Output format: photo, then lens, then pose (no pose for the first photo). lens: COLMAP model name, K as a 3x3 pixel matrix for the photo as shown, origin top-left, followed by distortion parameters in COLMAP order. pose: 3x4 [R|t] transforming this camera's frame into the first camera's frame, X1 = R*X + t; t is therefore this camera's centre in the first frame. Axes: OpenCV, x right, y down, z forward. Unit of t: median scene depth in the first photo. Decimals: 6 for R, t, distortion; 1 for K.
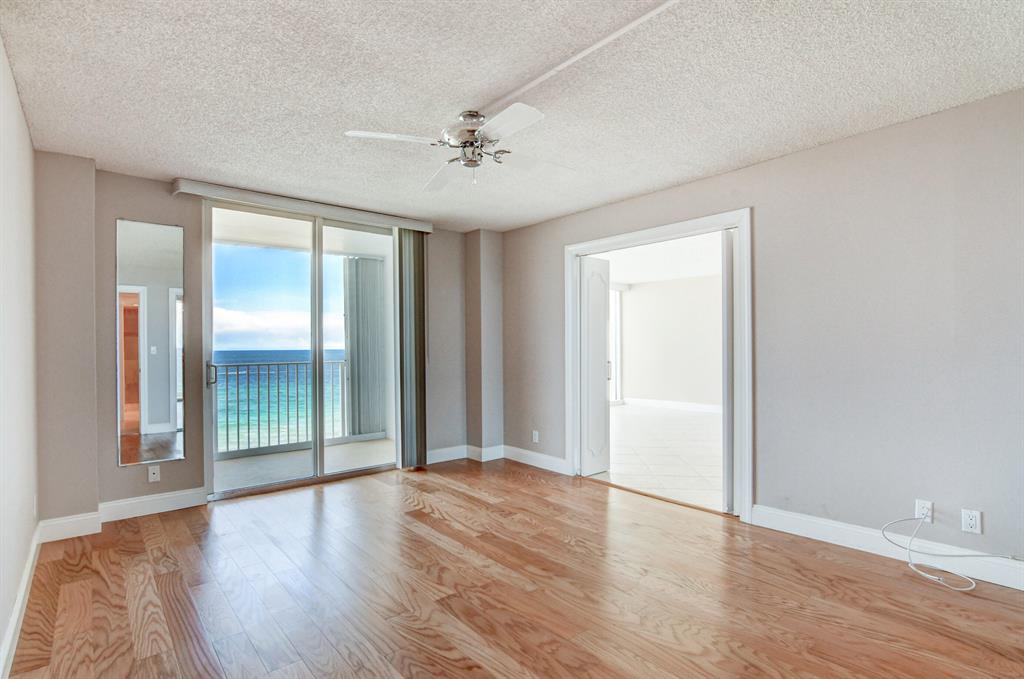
lens RADIAL K [[481.2, 0, 510.7], [0, 481.2, 377.9], [0, 0, 1]] dist [-0.000569, 0.000413]
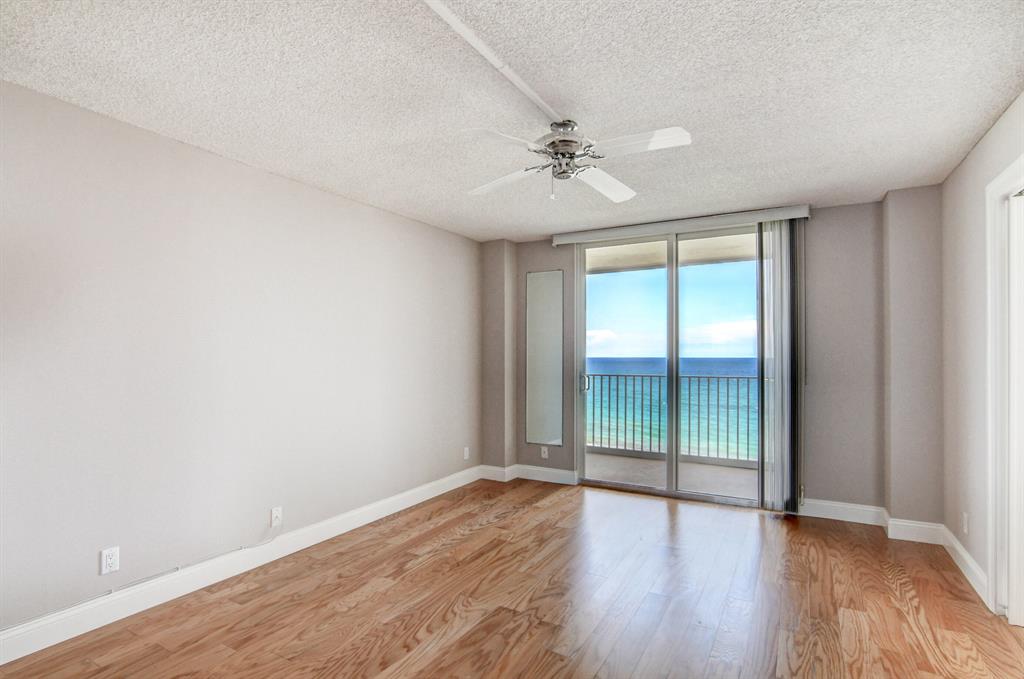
lens RADIAL K [[500.1, 0, 509.8], [0, 500.1, 351.0], [0, 0, 1]] dist [-0.018597, 0.001265]
pose [[0.372873, -0.001854, -0.927880, 0.520629], [-0.066234, 0.997394, -0.028609, -0.037609], [0.925515, 0.072125, 0.371779, 0.348866]]
